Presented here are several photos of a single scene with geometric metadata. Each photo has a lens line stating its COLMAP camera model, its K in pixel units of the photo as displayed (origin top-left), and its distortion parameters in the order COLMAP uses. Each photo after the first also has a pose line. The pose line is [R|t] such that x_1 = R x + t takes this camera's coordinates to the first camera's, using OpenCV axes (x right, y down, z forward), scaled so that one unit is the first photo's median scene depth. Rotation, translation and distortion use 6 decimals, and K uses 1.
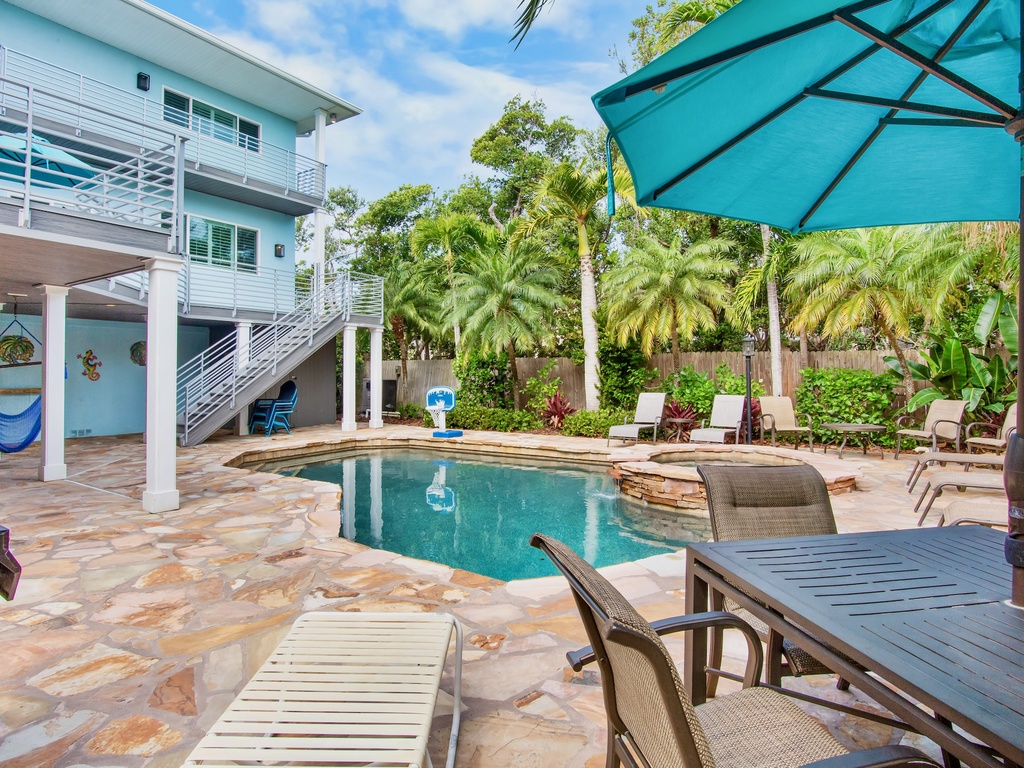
lens RADIAL K [[565.6, 0, 505.1], [0, 565.6, 370.3], [0, 0, 1]] dist [-0.020499, -0.000037]
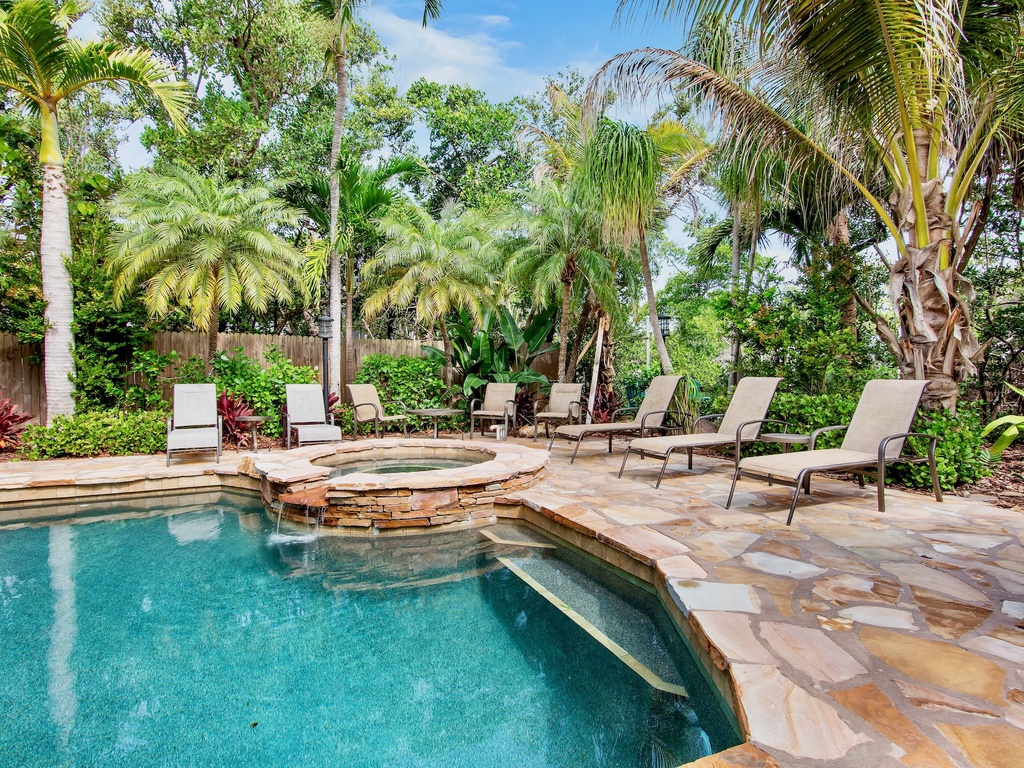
lens RADIAL K [[565.6, 0, 505.1], [0, 565.6, 370.3], [0, 0, 1]] dist [-0.020499, -0.000037]
pose [[0.496255, 0.004678, 0.868164, -0.185329], [-0.006790, 0.999976, -0.001507, 0.023945], [-0.868150, -0.005147, 0.496275, 0.347155]]
